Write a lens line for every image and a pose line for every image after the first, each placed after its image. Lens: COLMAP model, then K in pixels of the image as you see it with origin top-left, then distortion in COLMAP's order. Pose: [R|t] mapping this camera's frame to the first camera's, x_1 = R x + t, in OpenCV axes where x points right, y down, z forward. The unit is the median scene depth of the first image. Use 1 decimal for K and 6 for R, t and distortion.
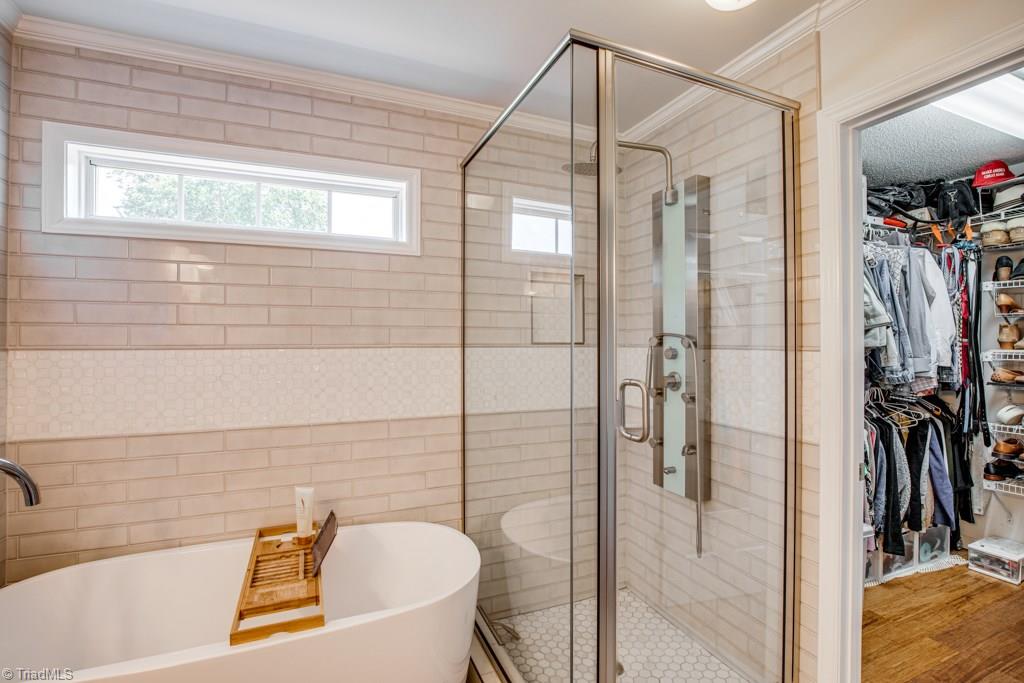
lens RADIAL K [[470.2, 0, 517.9], [0, 470.2, 339.6], [0, 0, 1]] dist [-0.032671, 0.001480]
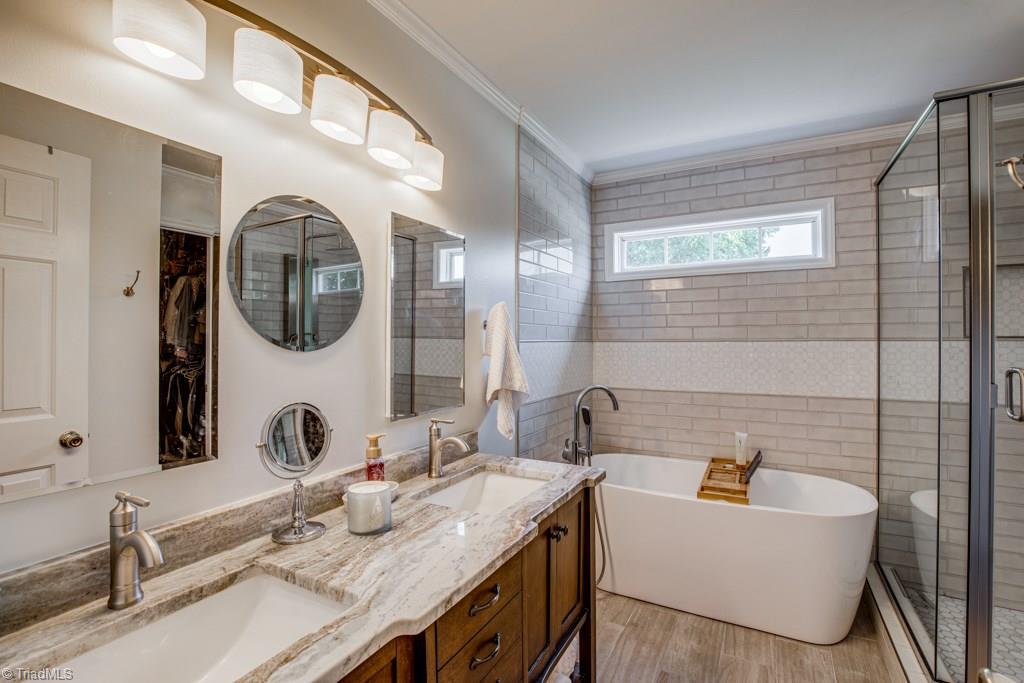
lens RADIAL K [[470.2, 0, 517.9], [0, 470.2, 339.6], [0, 0, 1]] dist [-0.032671, 0.001480]
pose [[0.623052, -0.001337, -0.782179, 0.240469], [0.007671, 0.999961, 0.004402, 0.001593], [0.782142, -0.008743, 0.623038, -0.446035]]
